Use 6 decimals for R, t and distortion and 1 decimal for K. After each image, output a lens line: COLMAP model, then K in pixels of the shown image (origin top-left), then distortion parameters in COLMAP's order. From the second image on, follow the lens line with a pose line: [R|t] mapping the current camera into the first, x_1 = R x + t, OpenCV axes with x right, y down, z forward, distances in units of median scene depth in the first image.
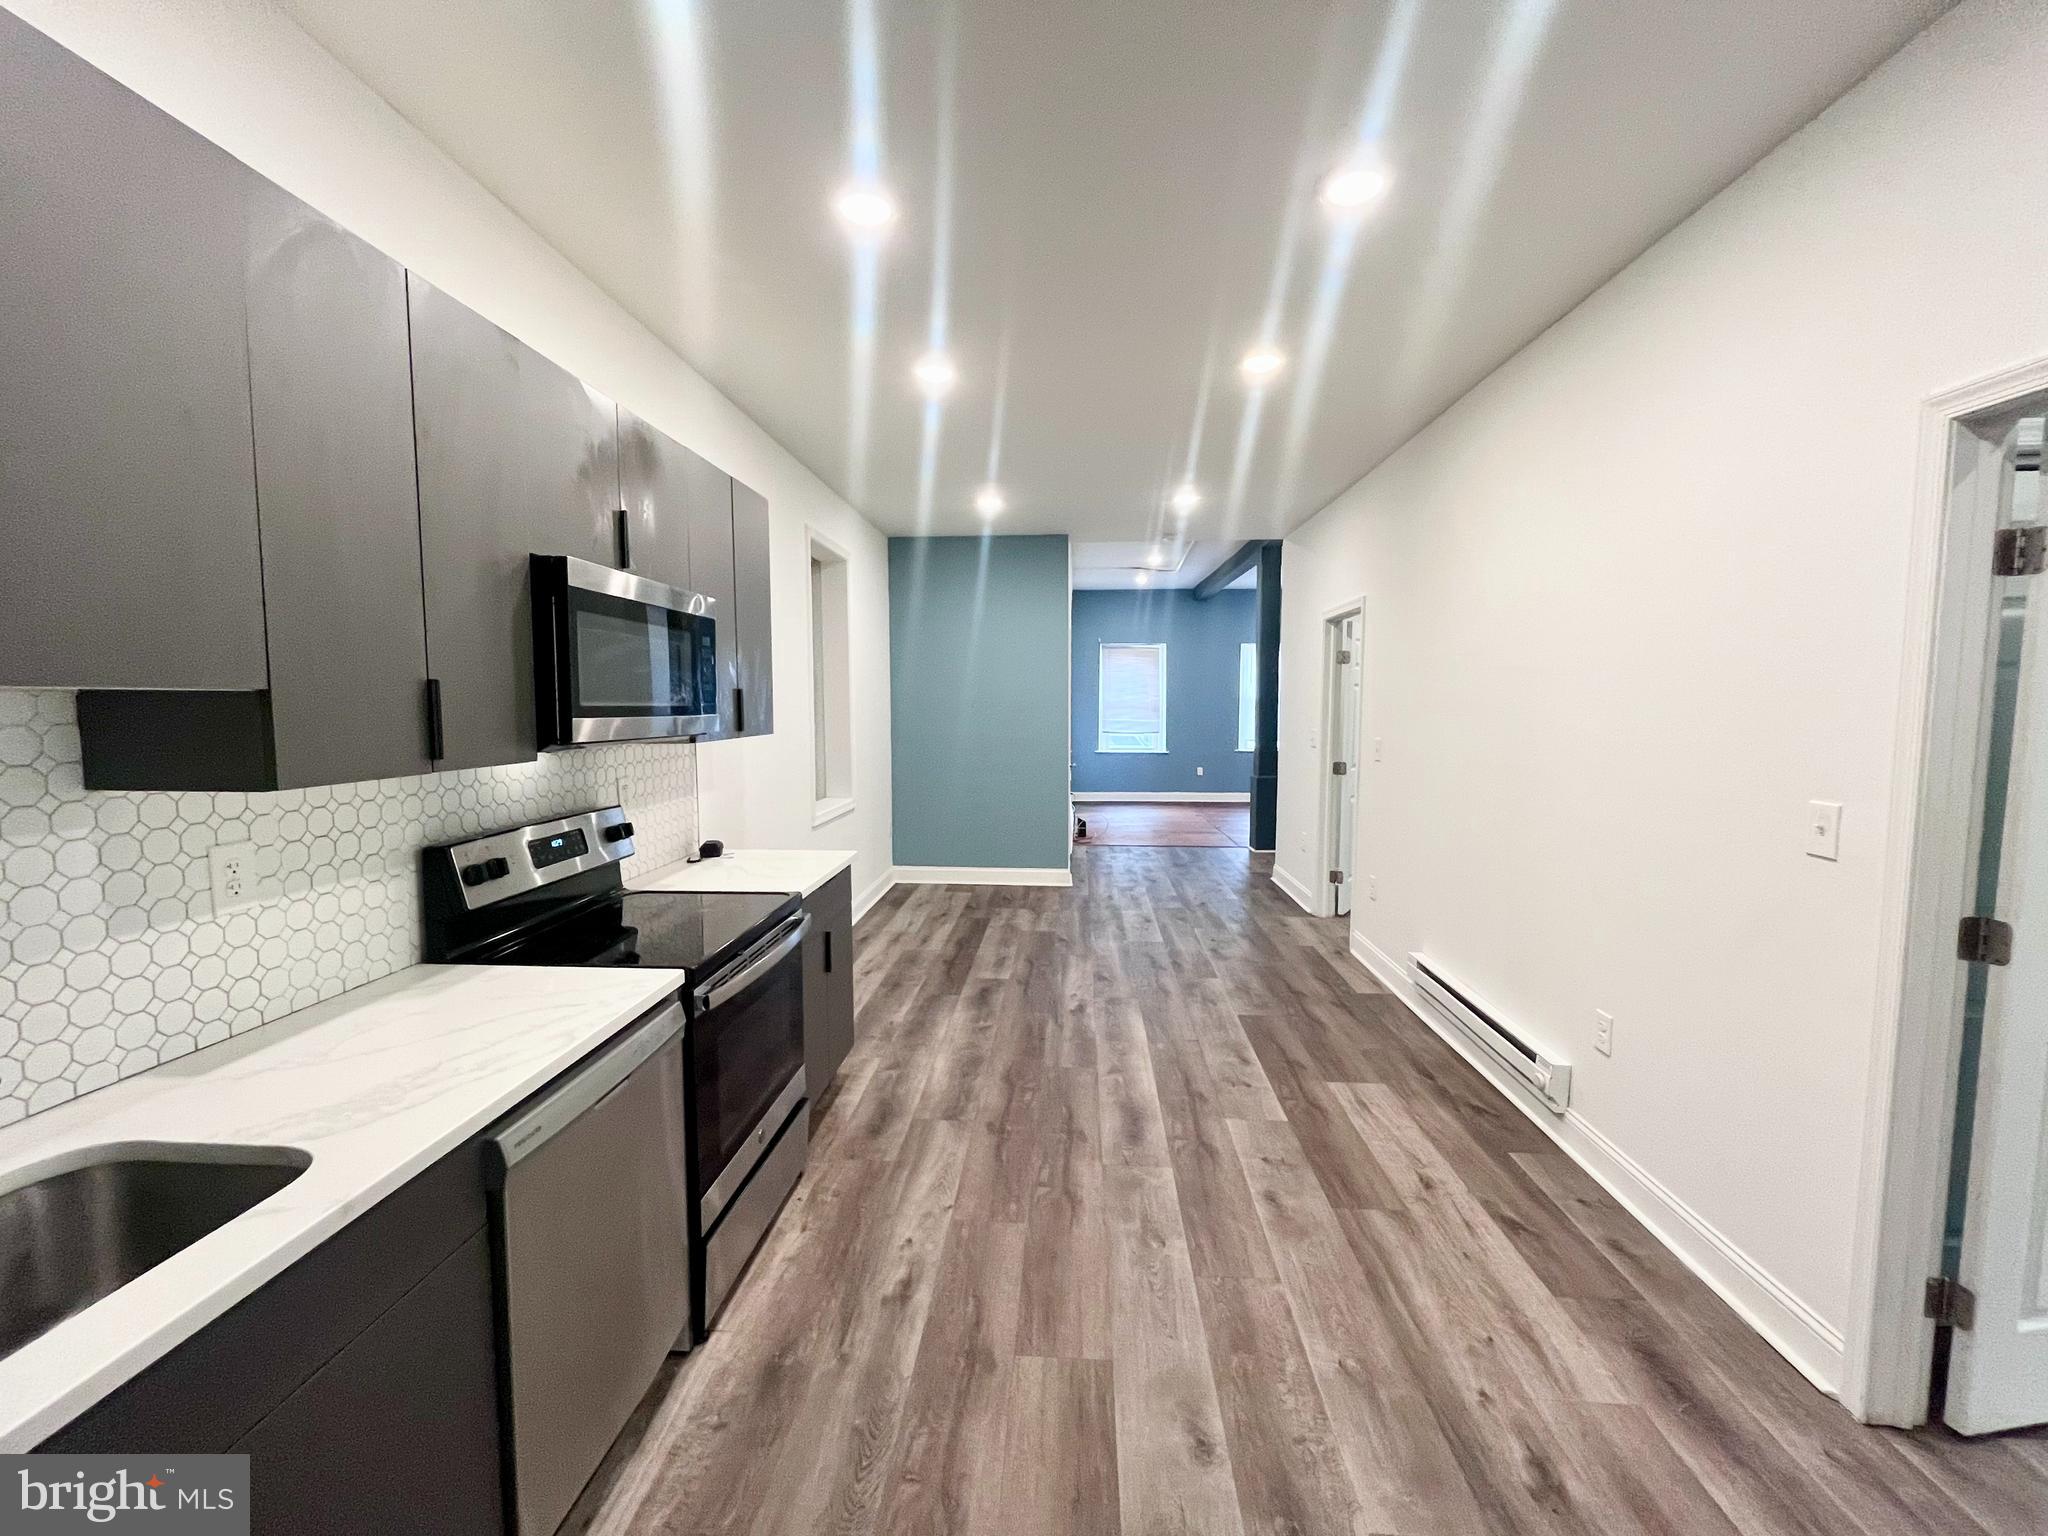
lens RADIAL K [[857.3, 0, 1014.1], [0, 857.3, 764.9], [0, 0, 1]] dist [-0.000849, -0.000344]
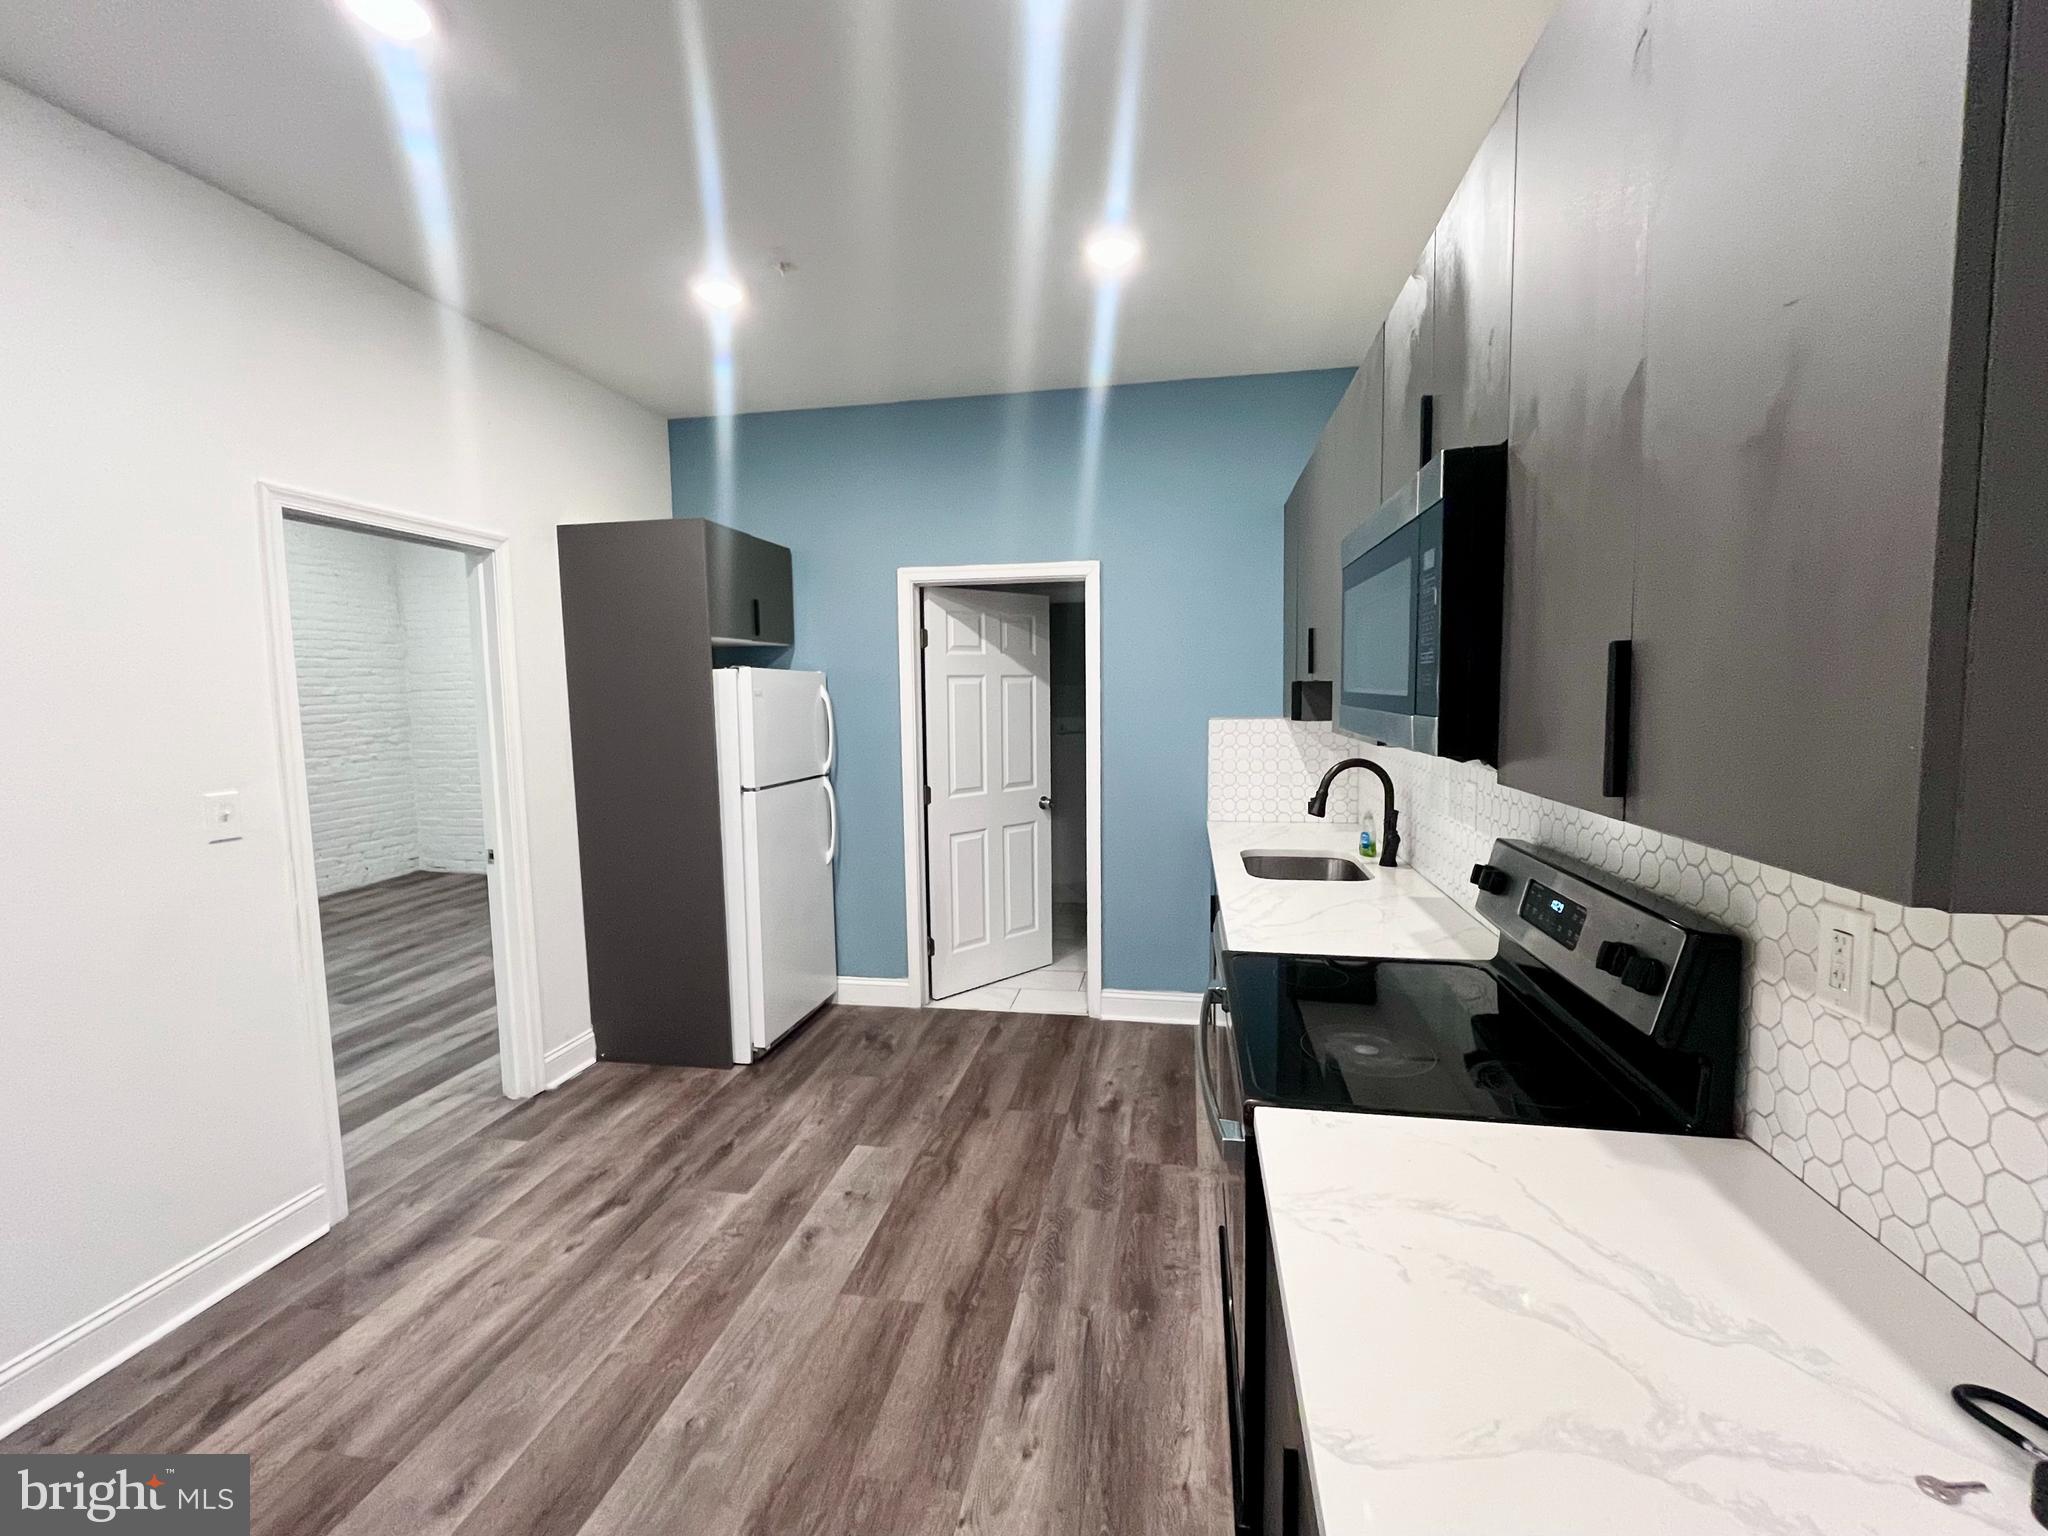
lens RADIAL K [[857.3, 0, 1027.5], [0, 857.3, 766.1], [0, 0, 1]] dist [-0.000849, -0.000344]
pose [[-0.995224, 0.009067, 0.097196, -0.231193], [0.025158, 0.985867, 0.165629, -0.145445], [-0.094321, 0.167283, -0.981387, 1.874807]]
